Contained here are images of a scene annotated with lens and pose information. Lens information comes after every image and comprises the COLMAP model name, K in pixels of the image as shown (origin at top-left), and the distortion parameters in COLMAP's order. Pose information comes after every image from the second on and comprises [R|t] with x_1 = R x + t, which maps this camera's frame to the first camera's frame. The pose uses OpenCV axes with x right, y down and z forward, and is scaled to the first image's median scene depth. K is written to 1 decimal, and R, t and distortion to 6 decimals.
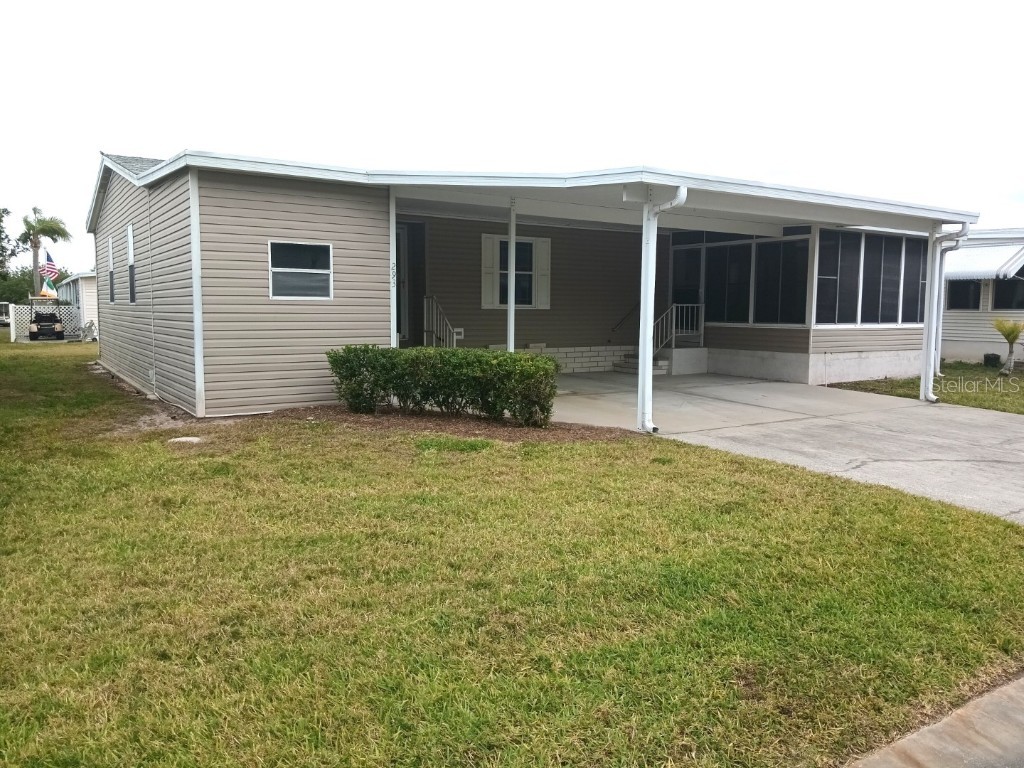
lens RADIAL K [[777.2, 0, 511.1], [0, 777.2, 387.6], [0, 0, 1]] dist [-0.012678, 0.000940]
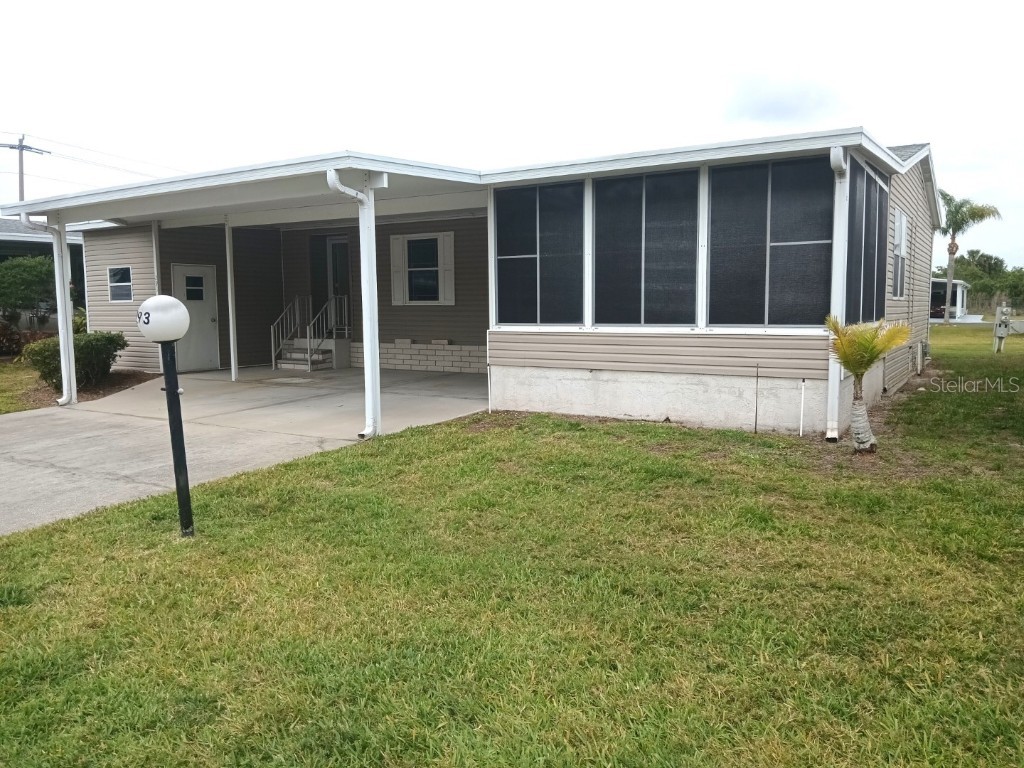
lens RADIAL K [[777.2, 0, 511.3], [0, 777.2, 378.6], [0, 0, 1]] dist [-0.012678, 0.000940]
pose [[0.430887, 0.077838, -0.899043, 1.024351], [-0.081020, 0.995586, 0.047365, -0.065751], [0.898761, 0.052432, 0.435292, 0.696898]]
